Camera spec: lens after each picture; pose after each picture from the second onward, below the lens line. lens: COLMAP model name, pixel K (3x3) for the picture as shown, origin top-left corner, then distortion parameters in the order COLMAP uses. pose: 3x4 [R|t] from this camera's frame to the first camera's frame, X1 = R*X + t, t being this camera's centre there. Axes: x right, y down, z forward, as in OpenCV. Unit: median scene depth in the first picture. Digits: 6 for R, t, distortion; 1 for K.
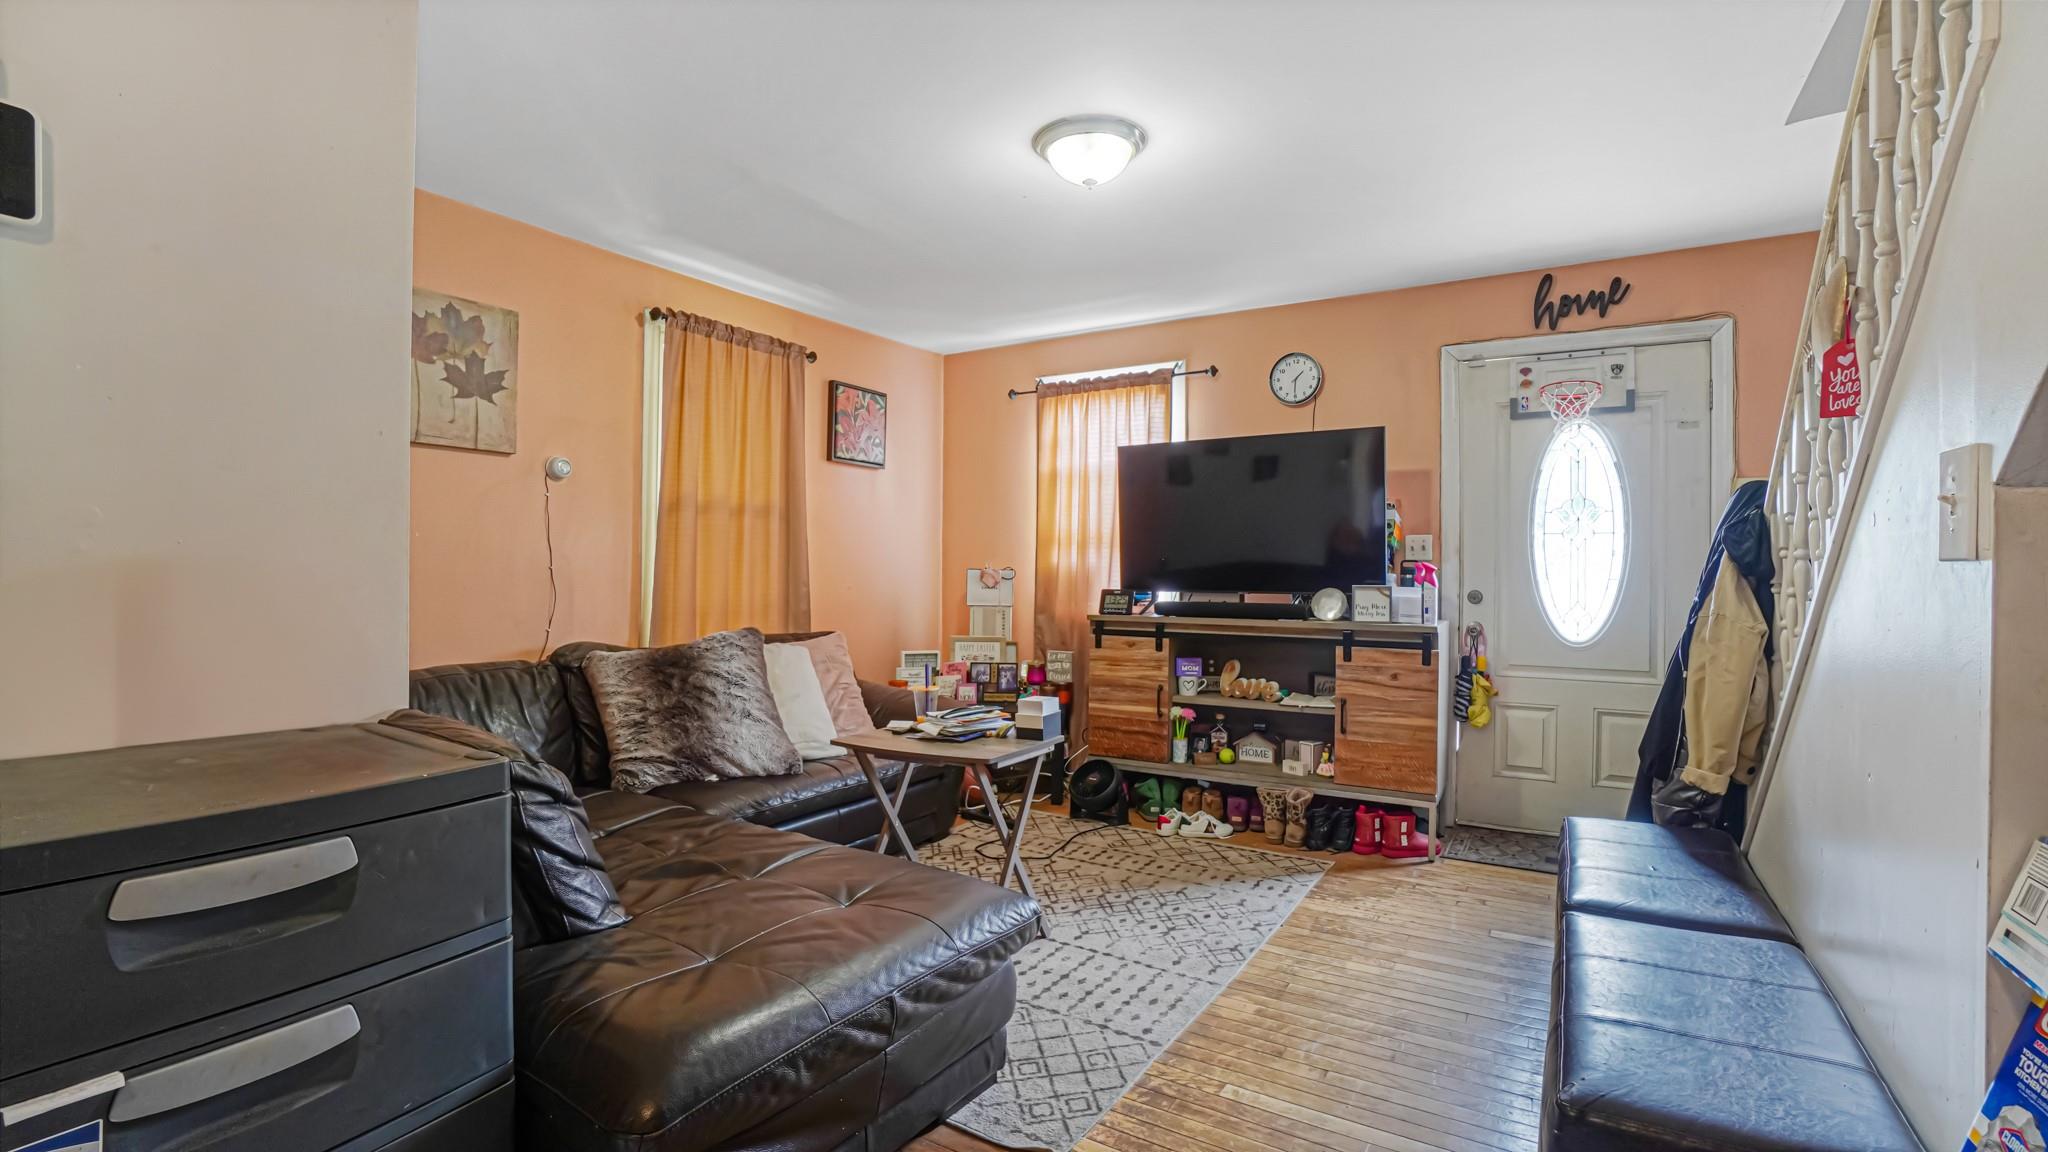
lens RADIAL K [[905.0, 0, 1019.2], [0, 905.0, 560.8], [0, 0, 1]] dist [-0.058739, 0.021795]
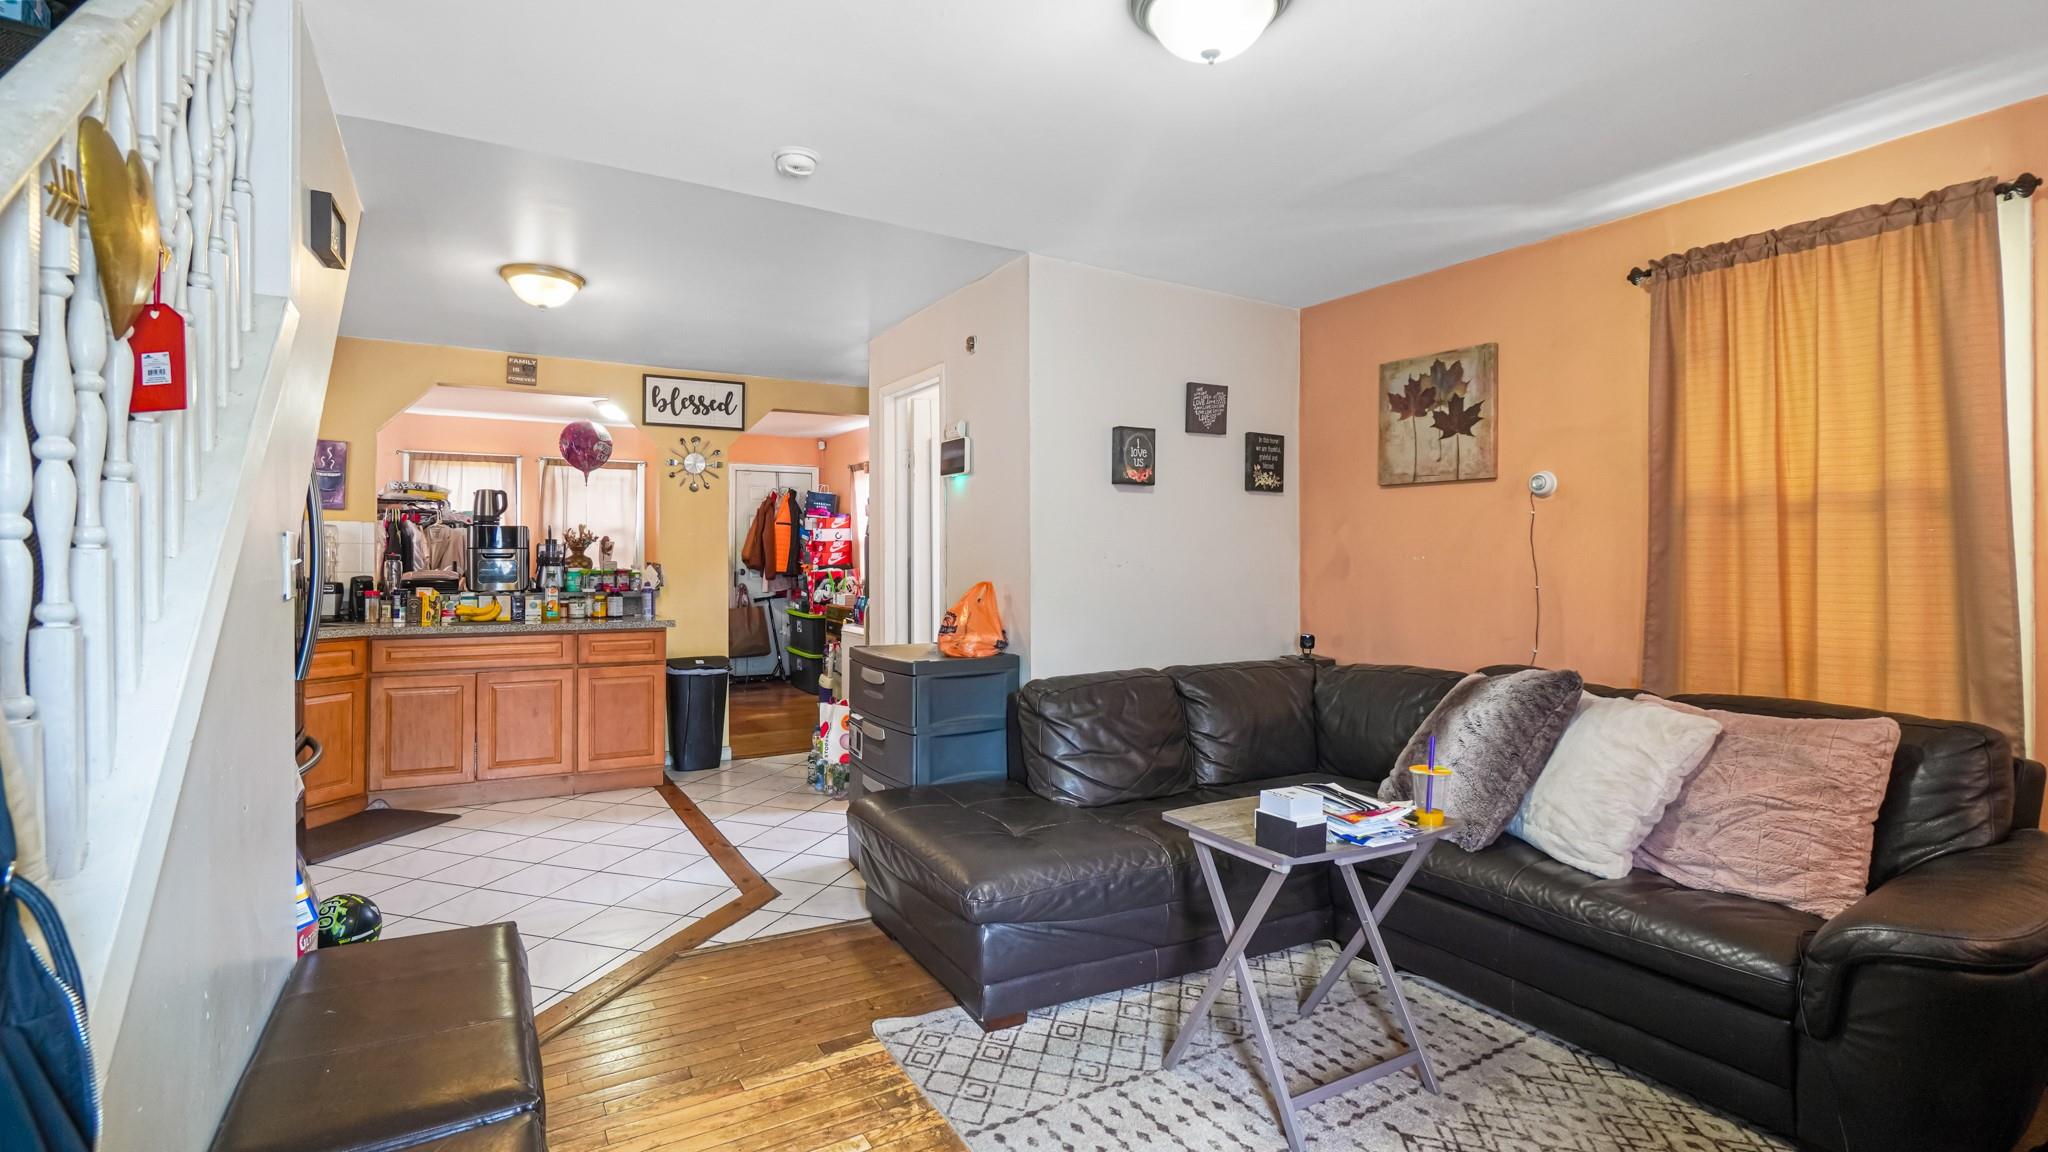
lens RADIAL K [[905.0, 0, 1019.2], [0, 905.0, 560.8], [0, 0, 1]] dist [-0.058739, 0.021795]
pose [[-0.441120, -0.001683, -0.897446, 0.657561], [0.002412, 0.999992, -0.003062, -0.021690], [0.897445, -0.003516, -0.441113, 1.012508]]
